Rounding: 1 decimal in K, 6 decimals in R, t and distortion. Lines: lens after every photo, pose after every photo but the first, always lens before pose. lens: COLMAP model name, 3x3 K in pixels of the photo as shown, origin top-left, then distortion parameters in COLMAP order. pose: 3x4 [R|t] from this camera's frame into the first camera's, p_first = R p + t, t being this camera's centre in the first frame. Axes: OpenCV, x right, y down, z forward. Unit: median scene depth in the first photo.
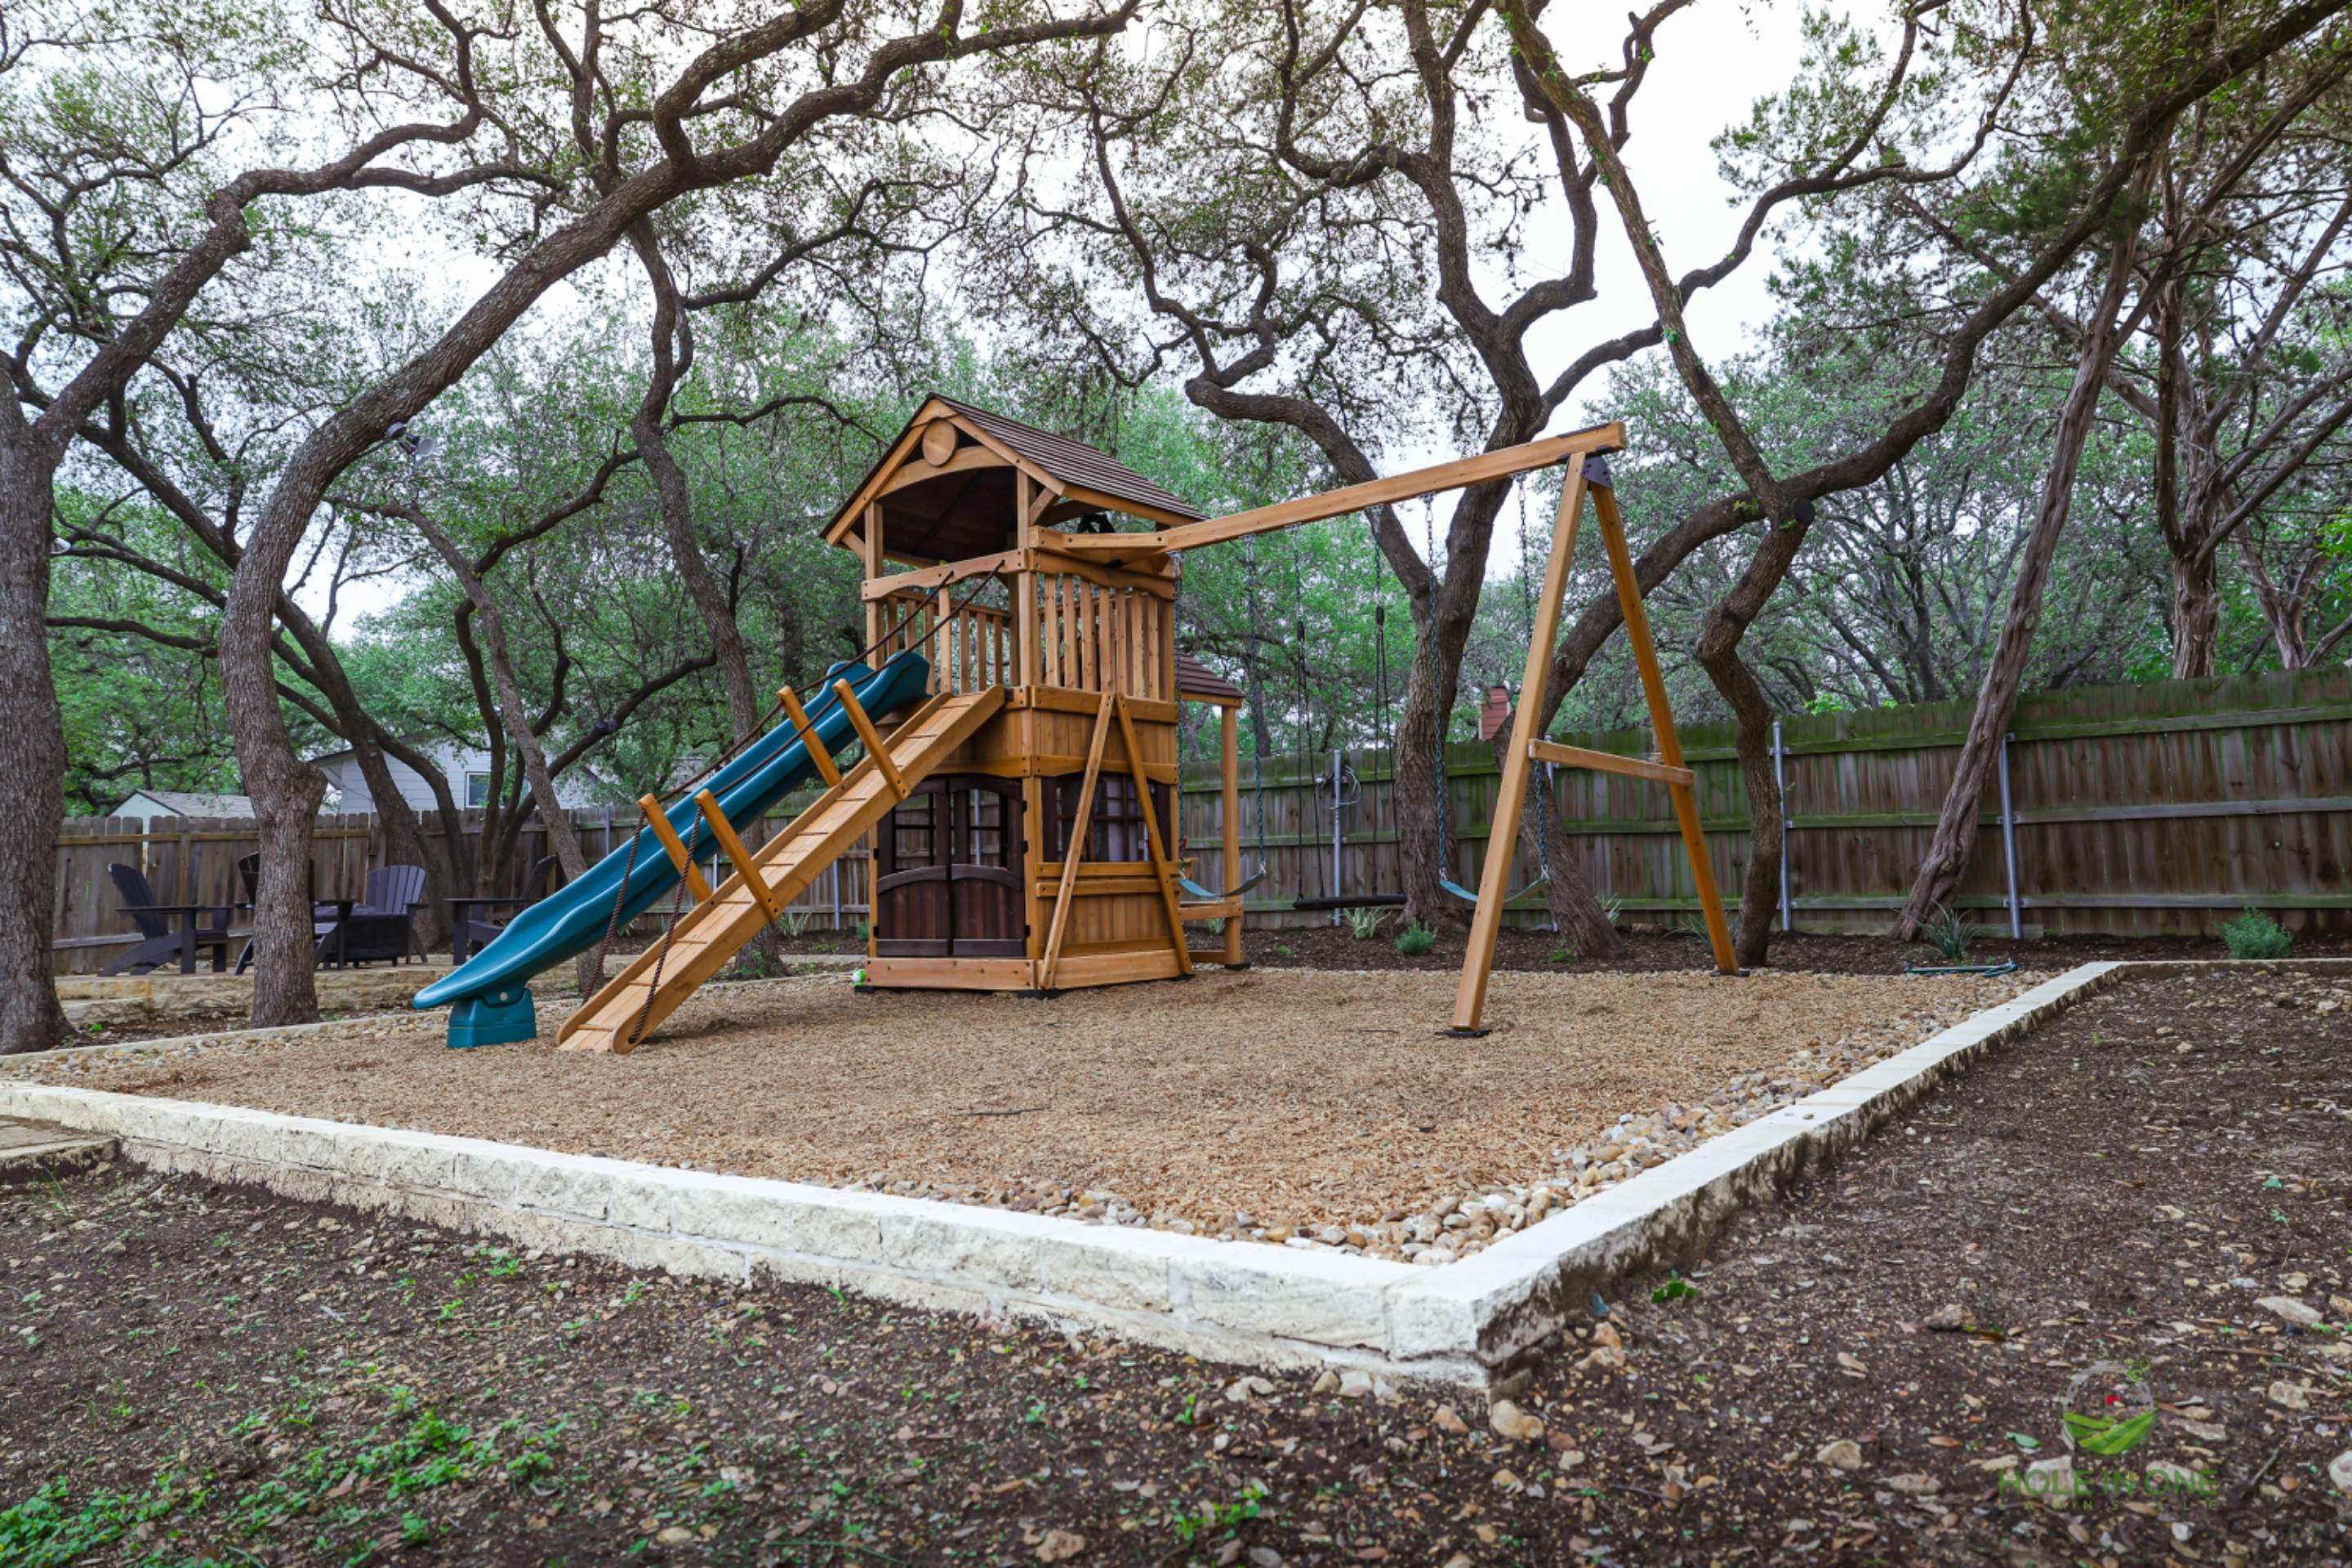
lens RADIAL K [[1577.2, 0, 1156.4], [0, 1577.2, 771.3], [0, 0, 1]] dist [0.040824, 0.008976]
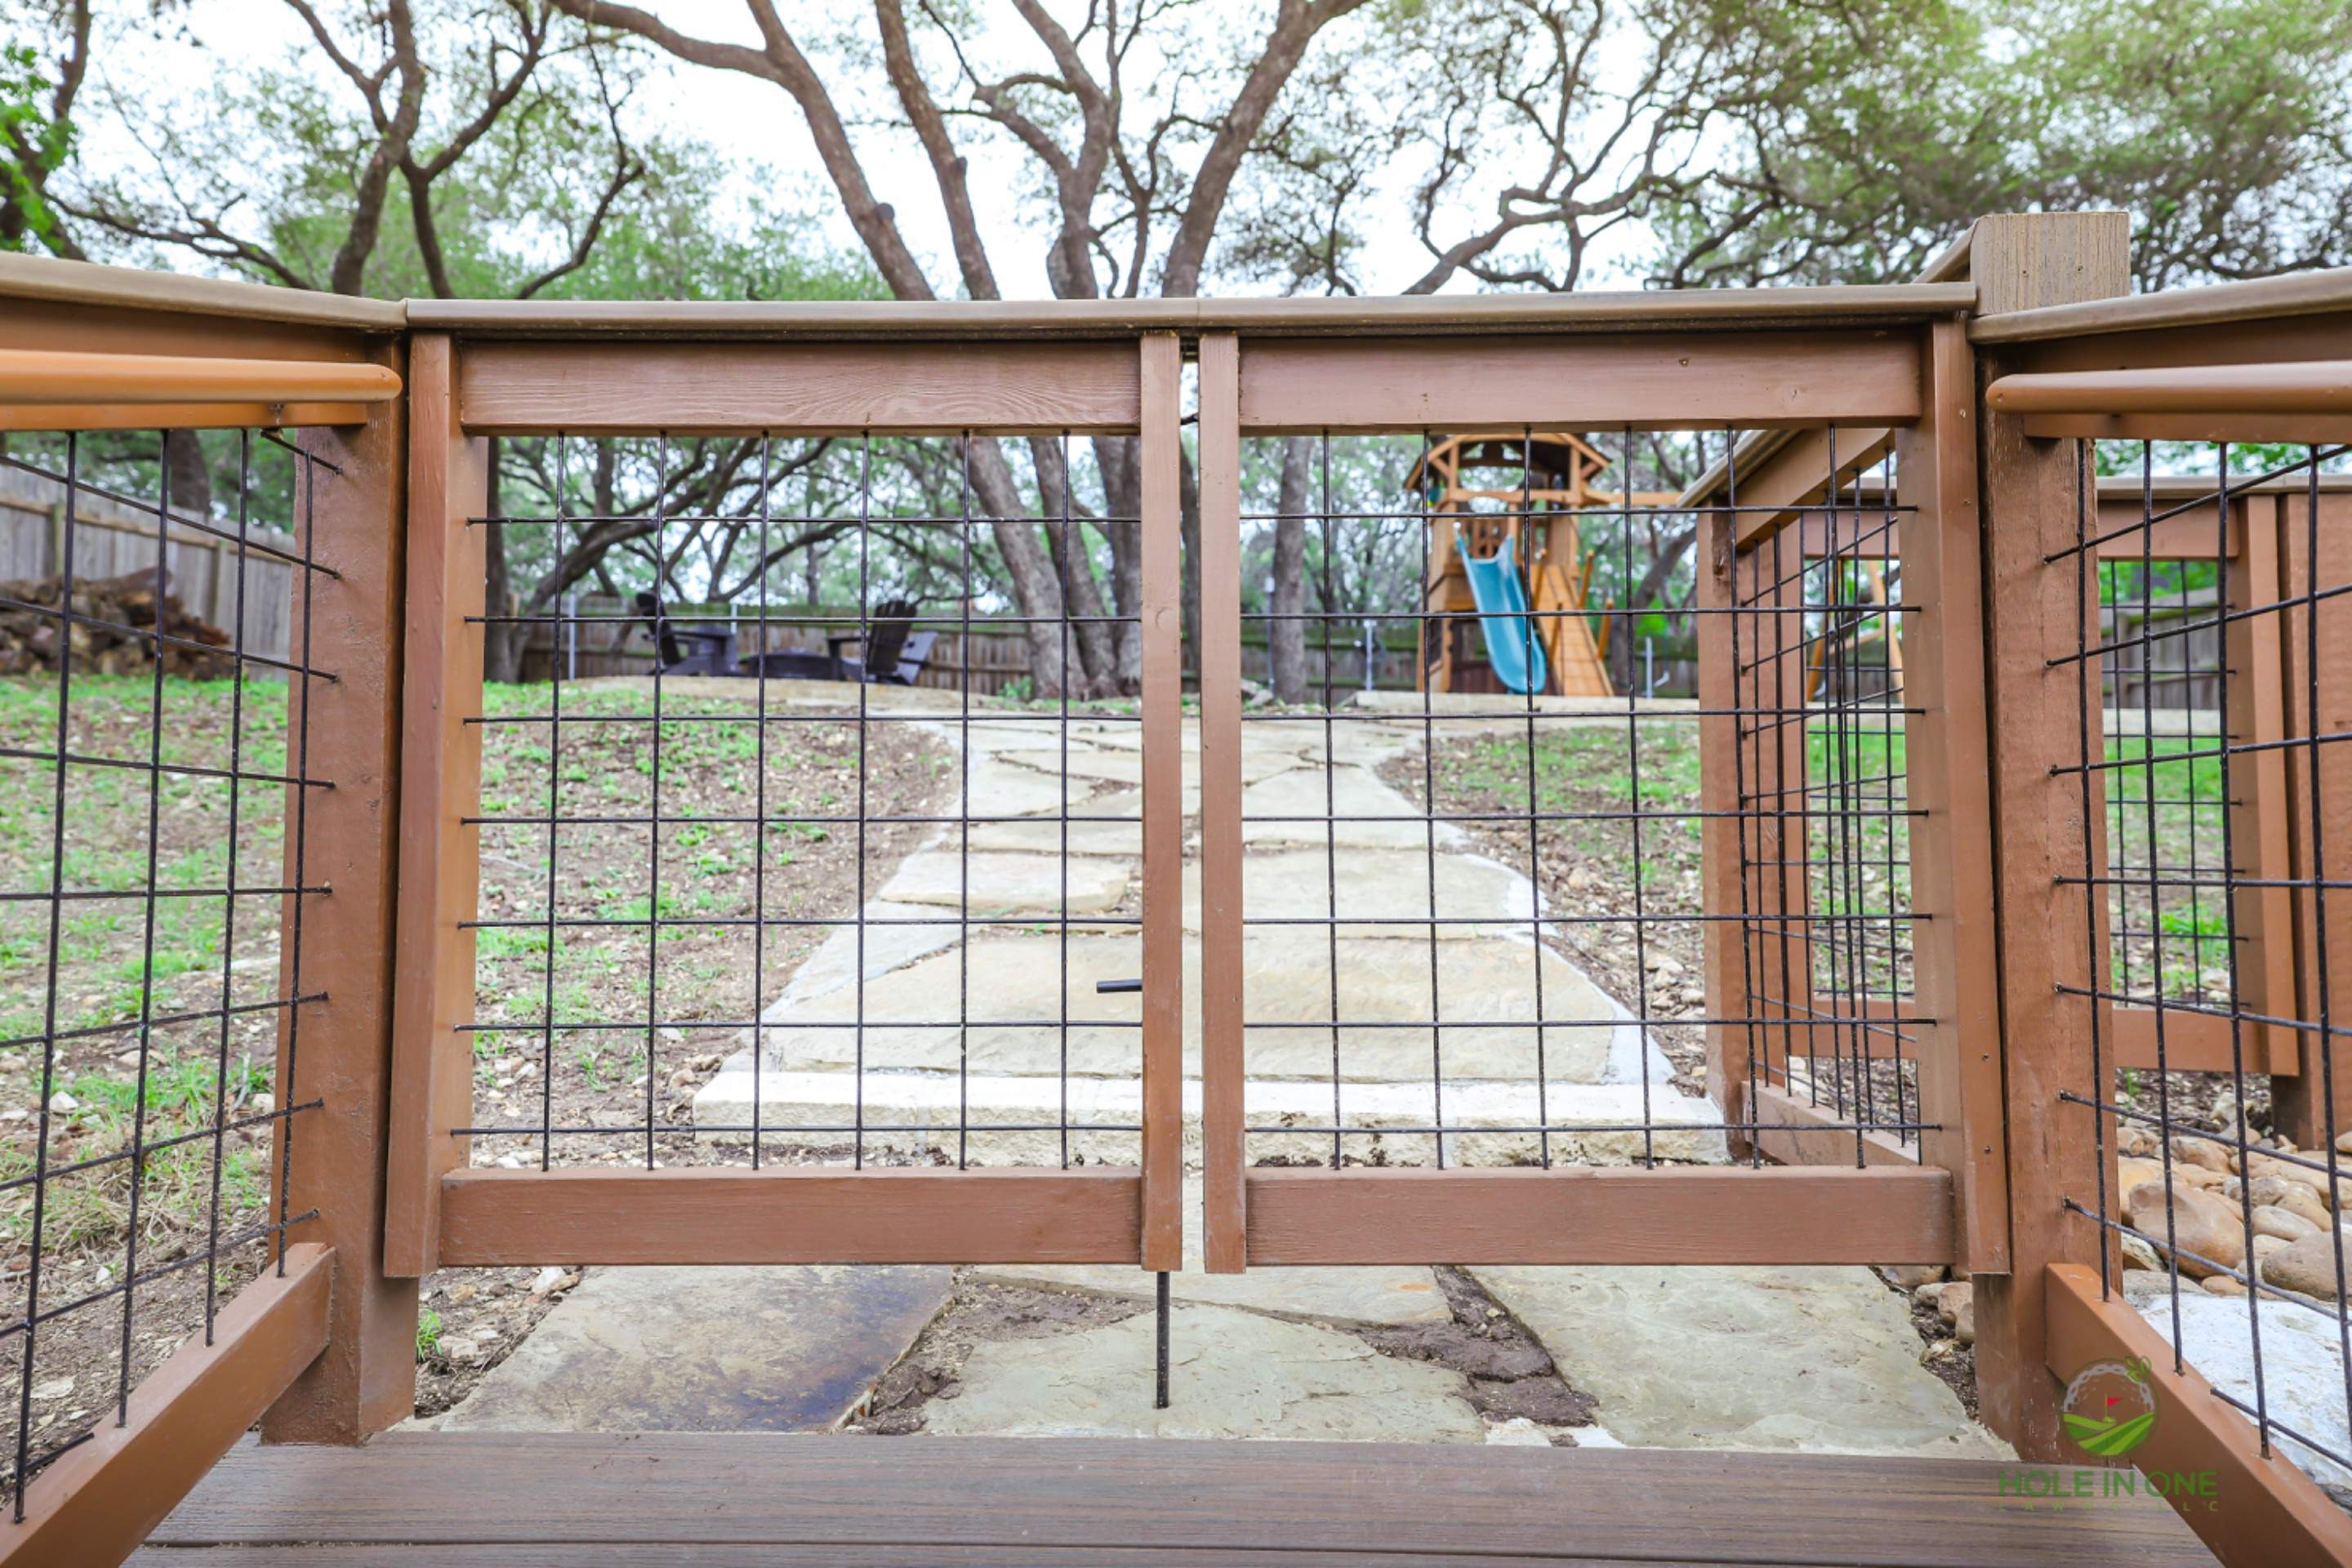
lens RADIAL K [[1577.2, 0, 1166.9], [0, 1577.2, 788.0], [0, 0, 1]] dist [0.040824, 0.008976]
pose [[0.812128, 0.063461, 0.580017, -1.441012], [-0.095932, 0.995063, 0.025450, 0.191235], [-0.575539, -0.076310, 0.814206, -0.245886]]
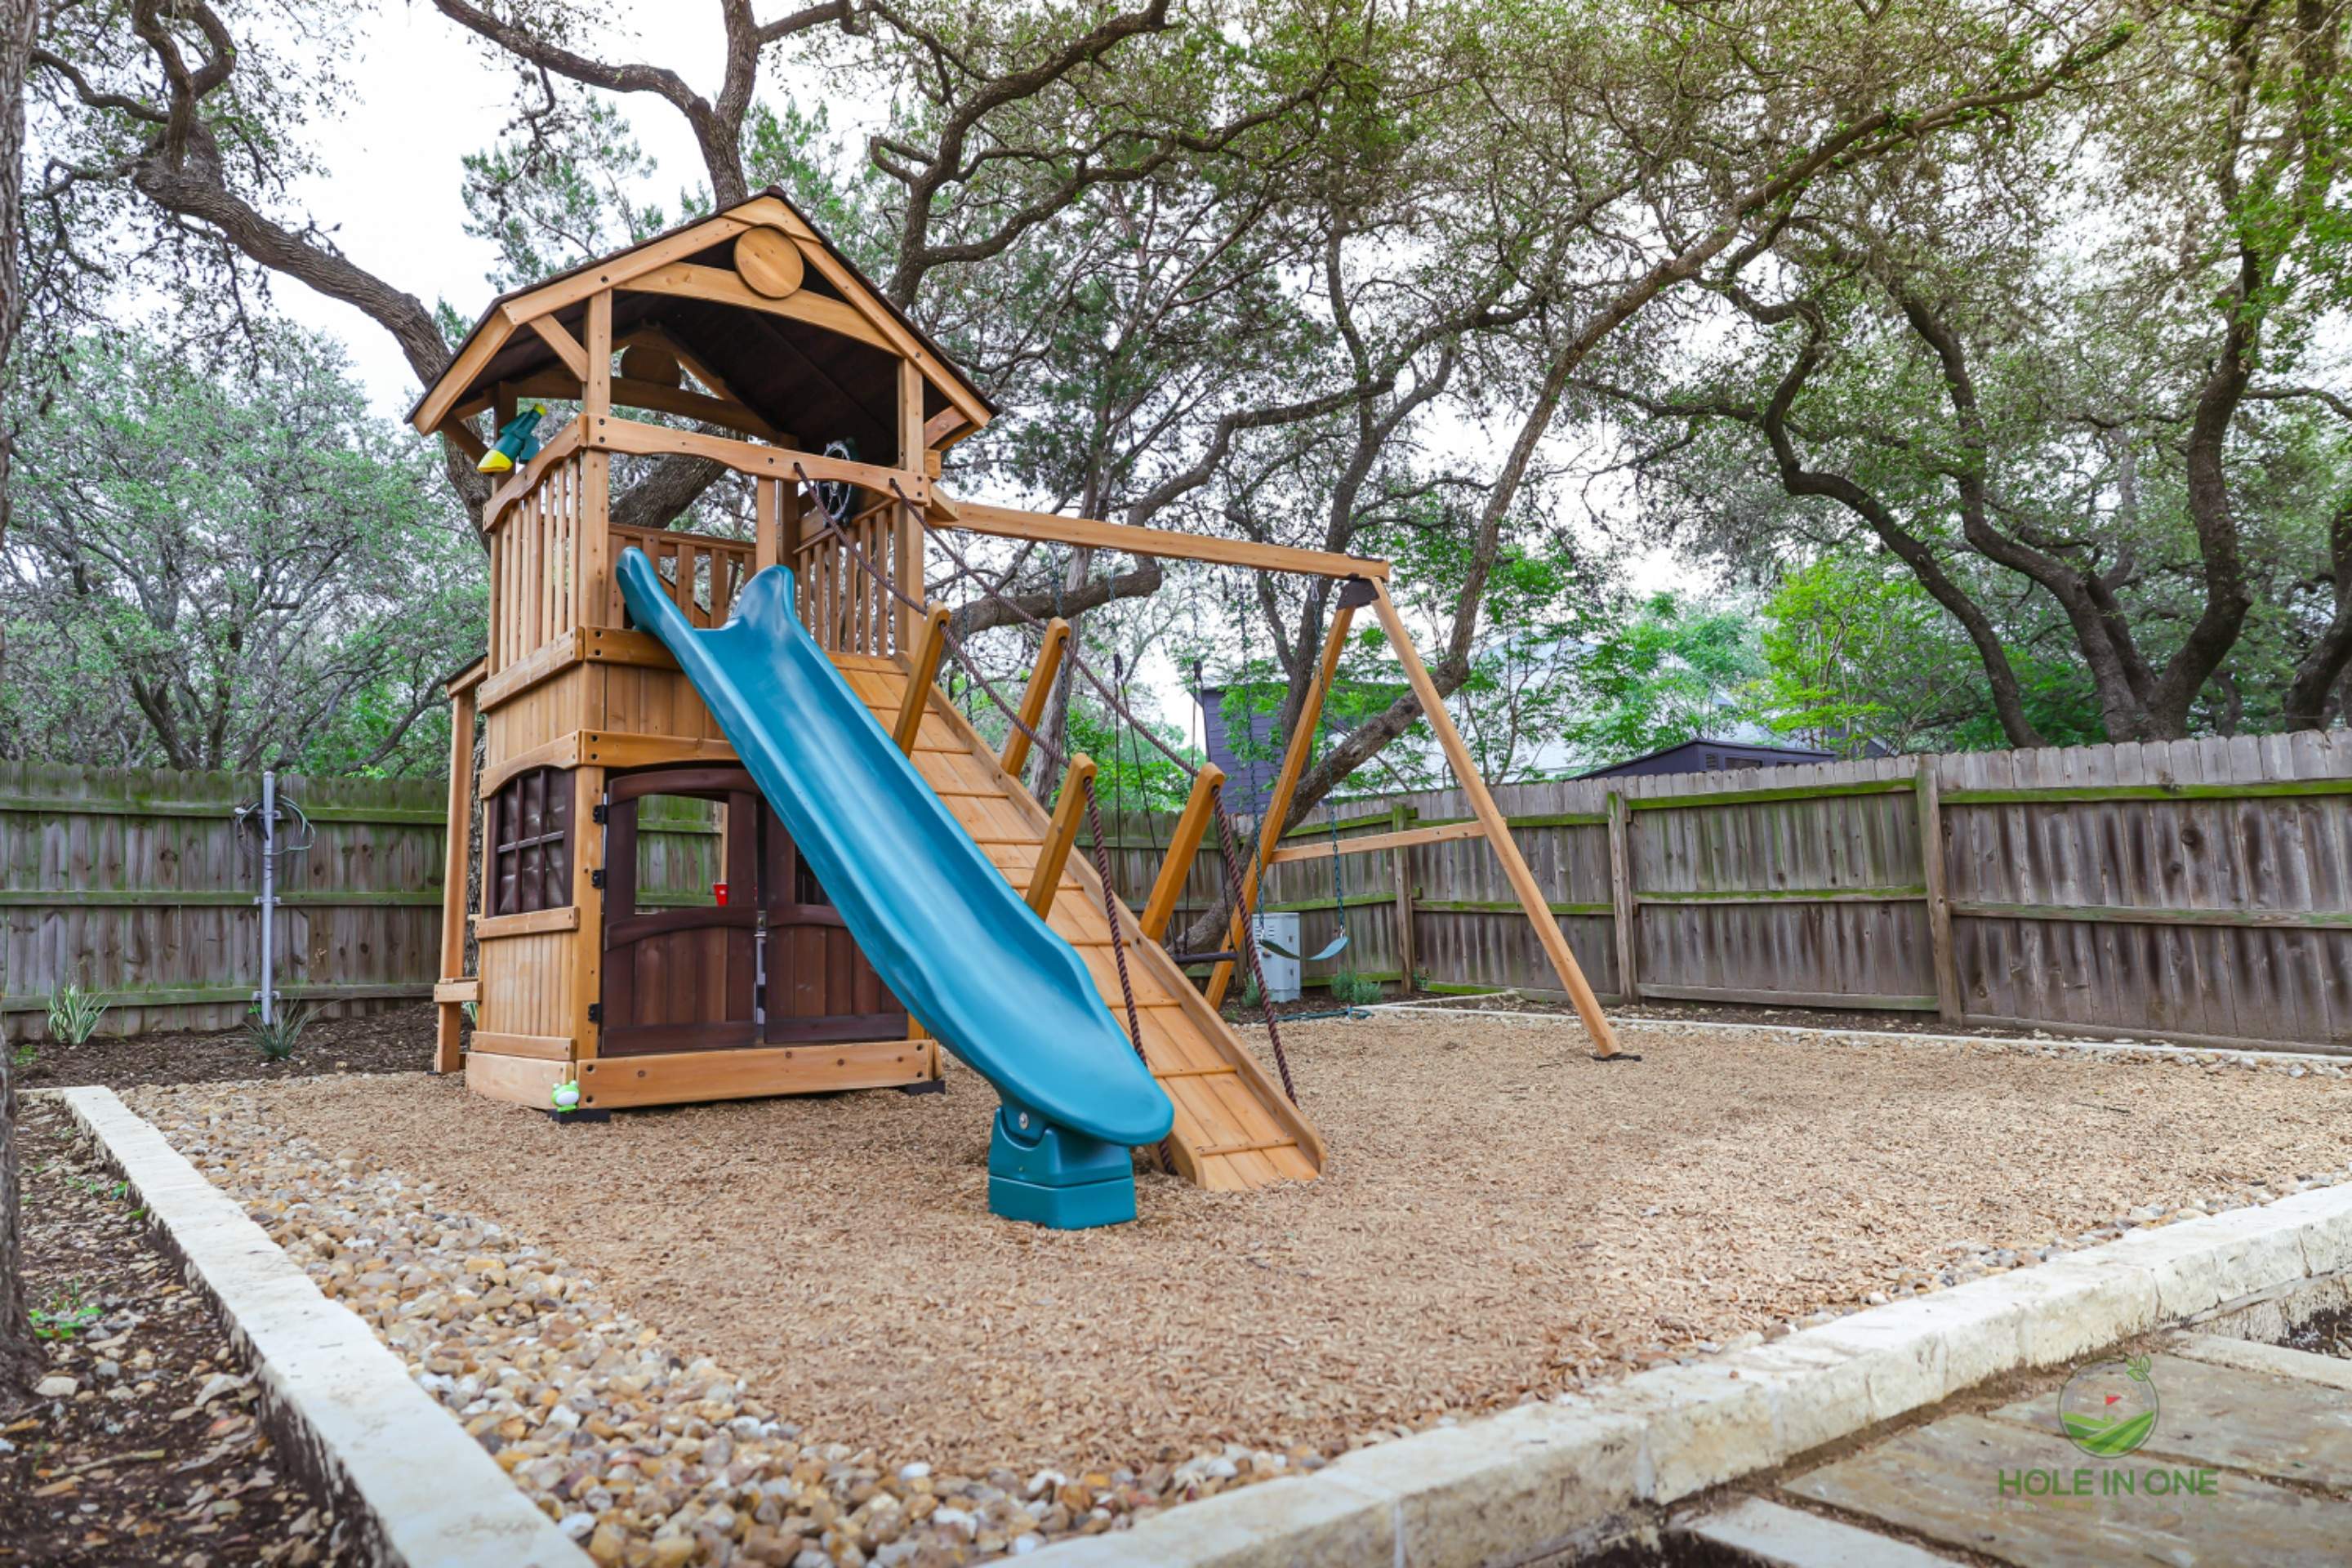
lens RADIAL K [[1577.2, 0, 1166.8], [0, 1577.2, 790.8], [0, 0, 1]] dist [0.040824, 0.008976]
pose [[0.284555, 0.116005, 0.951615, -0.688196], [-0.059151, 0.992885, -0.103349, 0.068660], [-0.956833, -0.026880, 0.289392, 0.637048]]
